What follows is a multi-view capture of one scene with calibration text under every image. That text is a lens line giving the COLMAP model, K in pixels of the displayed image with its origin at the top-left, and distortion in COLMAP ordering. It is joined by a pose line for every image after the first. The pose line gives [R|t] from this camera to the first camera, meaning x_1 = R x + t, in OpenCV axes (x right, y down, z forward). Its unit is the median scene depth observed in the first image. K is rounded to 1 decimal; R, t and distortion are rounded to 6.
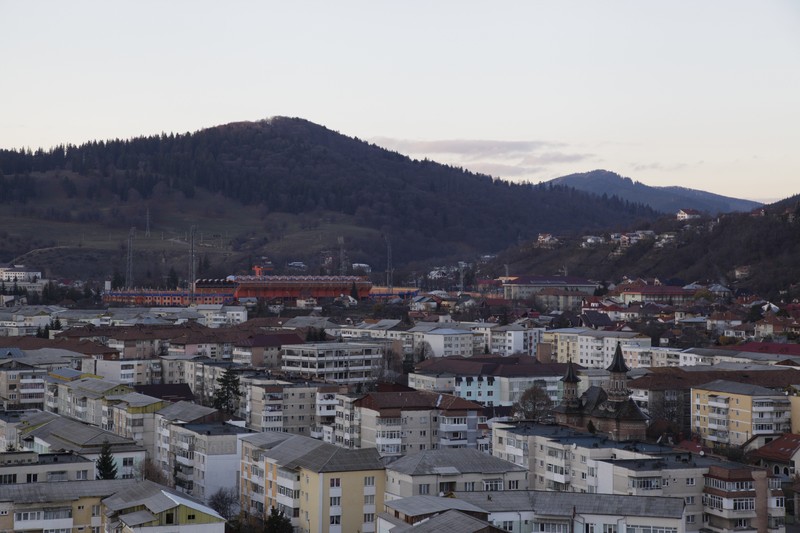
lens RADIAL K [[1647.7, 0, 400.0], [0, 1647.7, 266.5], [0, 0, 1]] dist [0.377709, -0.039387]
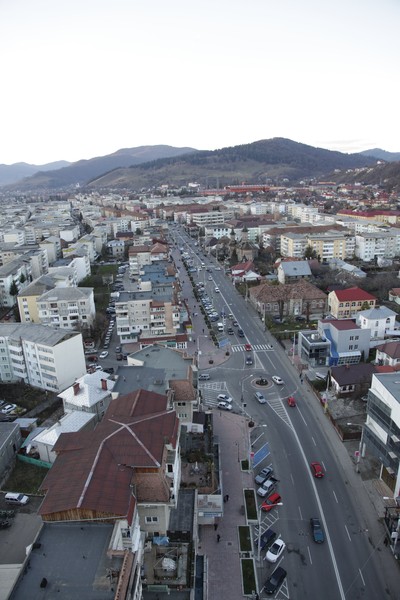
lens RADIAL K [[406.3, 0, 200.0], [0, 406.3, 300.0], [0, 0, 1]] dist [-0.121331, 0.072293]
pose [[0.957428, 0.045069, -0.285131, 0.223443], [0.040096, 0.957401, 0.285965, -0.022029], [0.285873, -0.285224, 0.914836, 0.268833]]
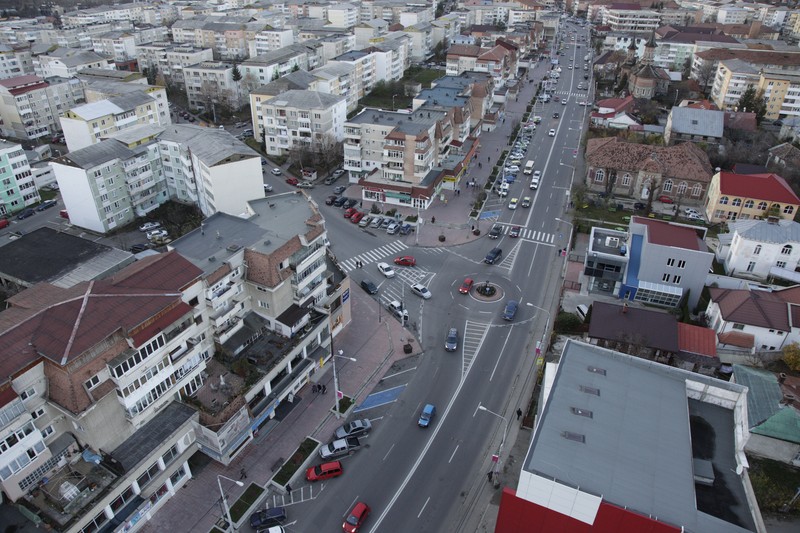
lens RADIAL K [[541.7, 0, 400.0], [0, 541.7, 266.5], [0, 0, 1]] dist [-0.121331, 0.072293]
pose [[0.736527, 0.352418, -0.577347, 0.284568], [-0.006470, 0.857180, 0.514976, -0.014962], [0.676377, -0.375558, 0.633617, 0.343917]]
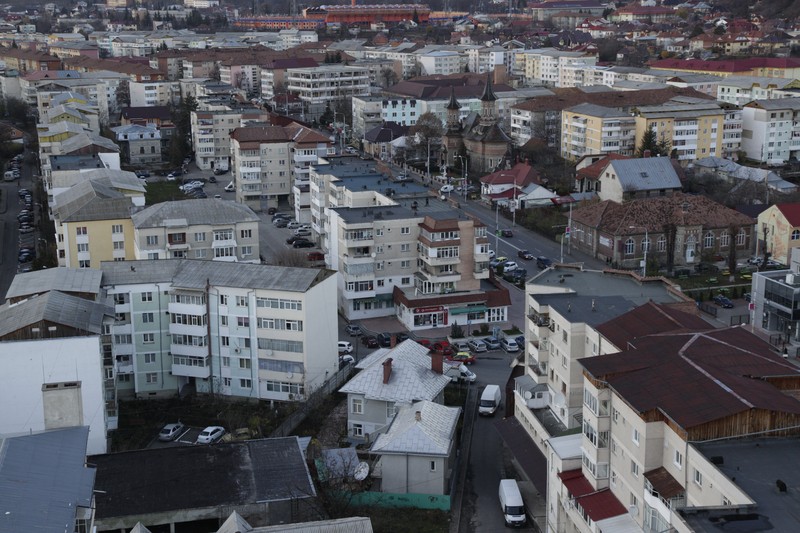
lens RADIAL K [[1128.6, 0, 400.0], [0, 1128.6, 266.5], [0, 0, 1]] dist [0.179279, 0.014897]
pose [[0.994505, 0.009047, -0.104294, 0.132527], [0.015745, 0.972001, 0.234449, -0.010030], [0.103495, -0.234803, 0.966518, 0.160764]]
